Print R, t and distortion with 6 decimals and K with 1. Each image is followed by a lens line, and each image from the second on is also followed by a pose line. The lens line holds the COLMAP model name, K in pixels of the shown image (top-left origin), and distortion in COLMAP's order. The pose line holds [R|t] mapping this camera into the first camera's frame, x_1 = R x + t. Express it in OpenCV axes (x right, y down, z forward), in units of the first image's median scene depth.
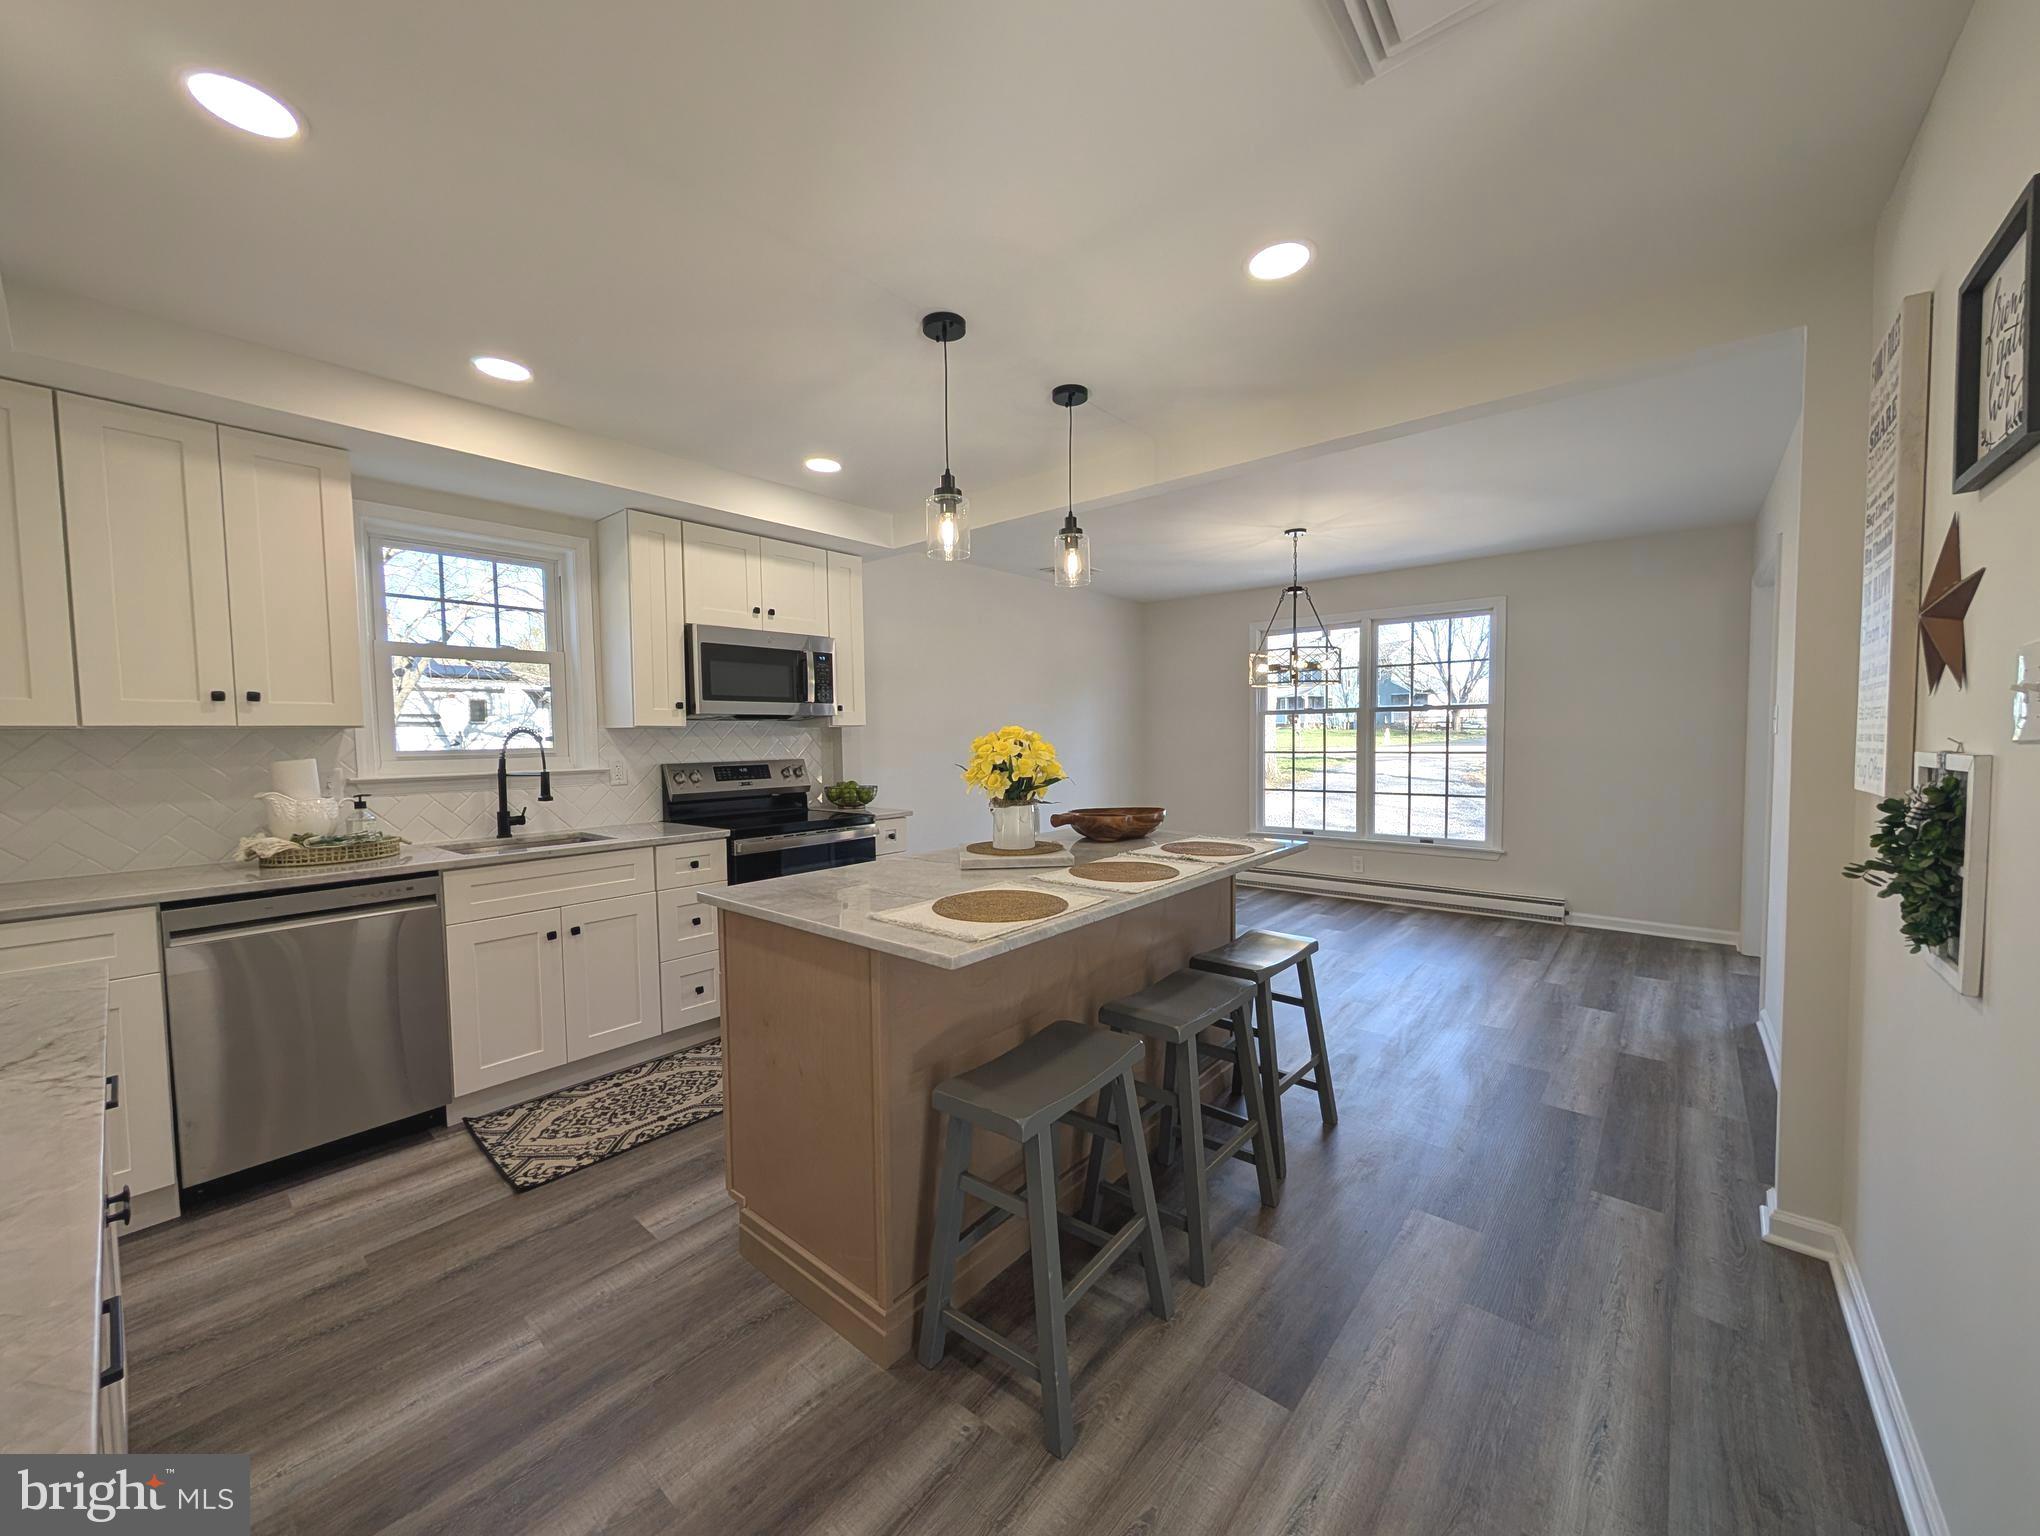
lens RADIAL K [[770.5, 0, 1022.8], [0, 770.5, 773.5], [0, 0, 1]] dist [-0.000585, 0.000201]
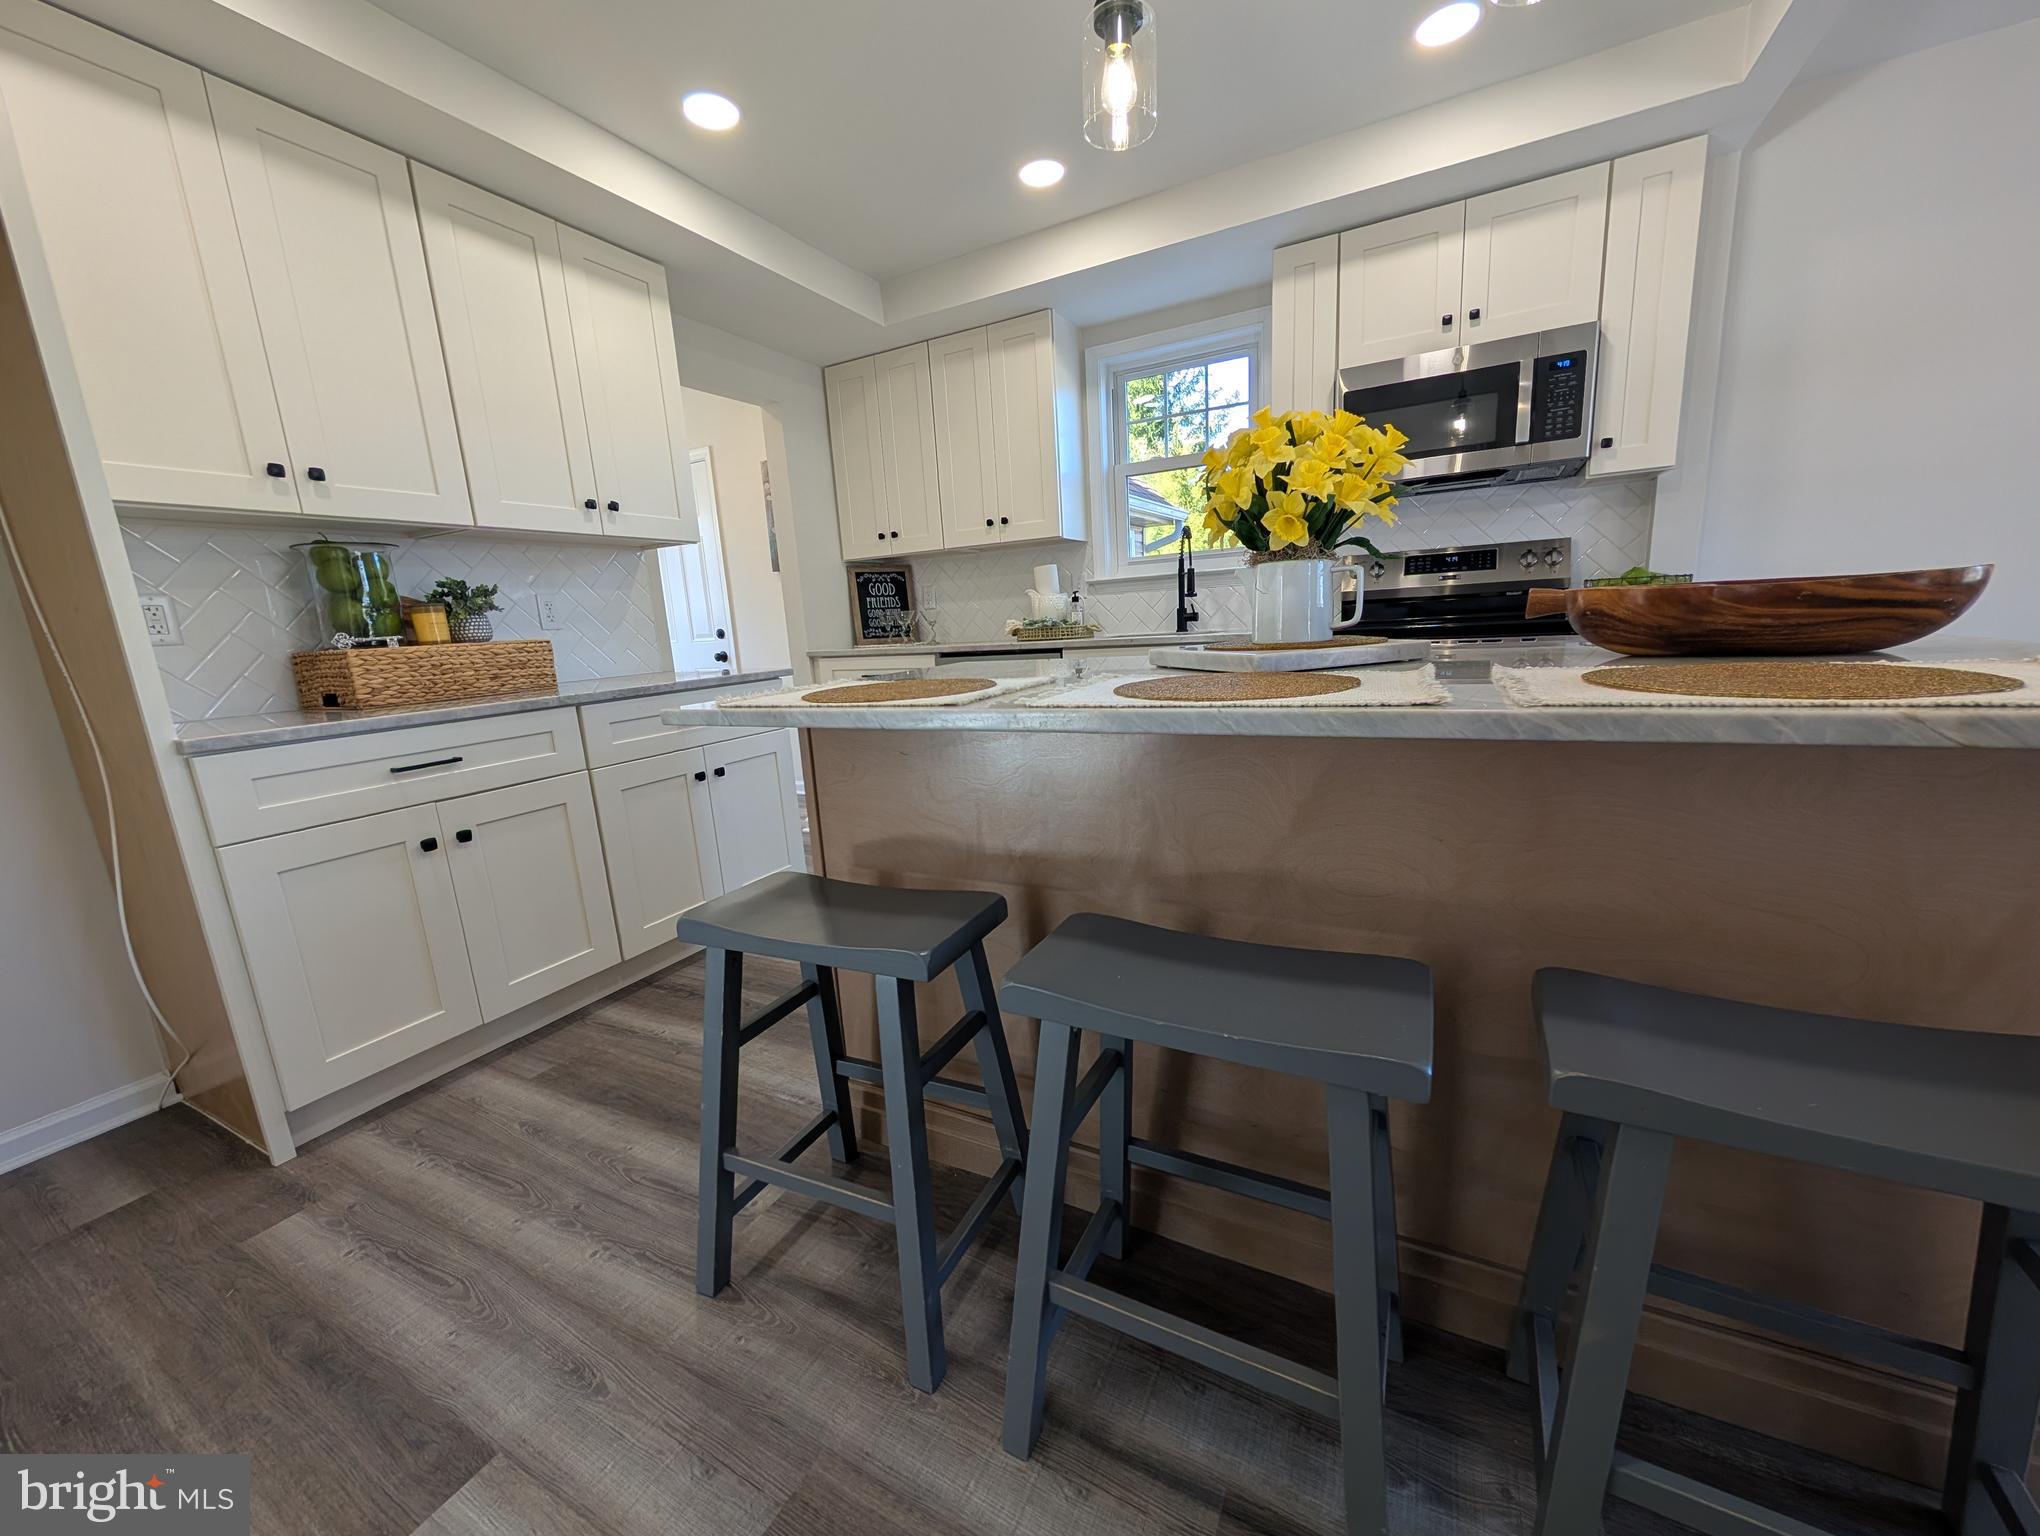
lens RADIAL K [[770.5, 0, 1022.8], [0, 770.5, 773.5], [0, 0, 1]] dist [-0.000585, 0.000201]
pose [[0.215185, 0.194205, -0.957068, 0.354213], [0.007262, 0.979682, 0.200427, 0.054450], [0.976546, -0.050079, 0.209403, 0.495810]]
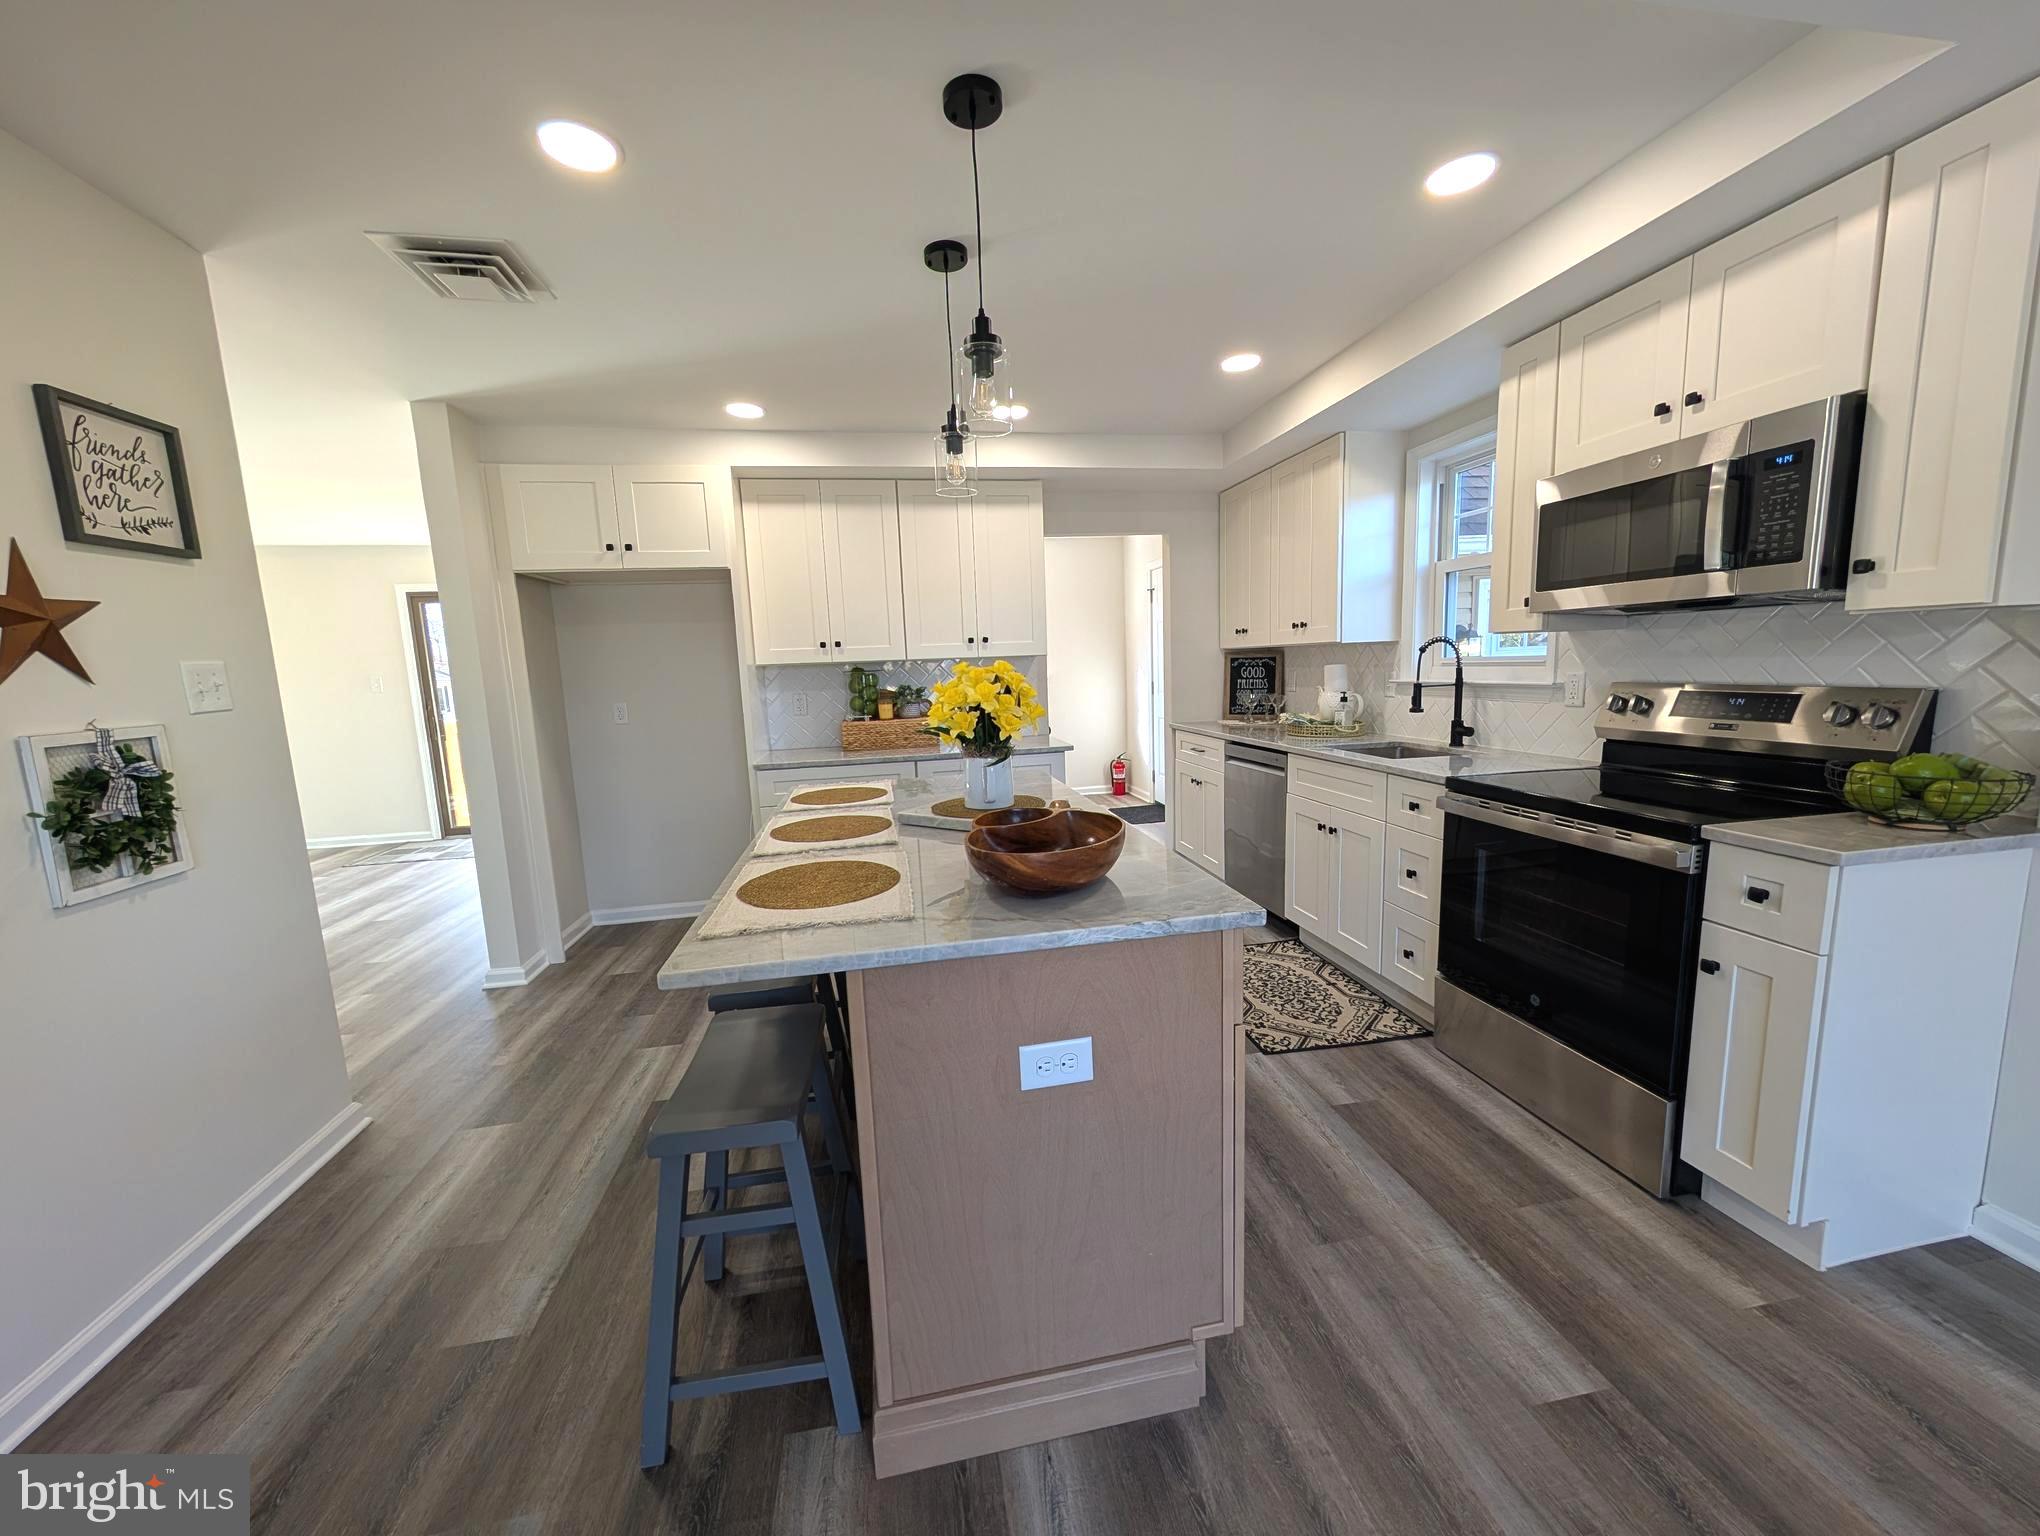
lens RADIAL K [[770.5, 0, 1022.8], [0, 770.5, 773.5], [0, 0, 1]] dist [-0.000585, 0.000201]
pose [[-0.634671, 0.146402, -0.758788, 0.432514], [0.007317, 0.982985, 0.183539, -0.066776], [0.772748, 0.110935, -0.624943, 1.113587]]
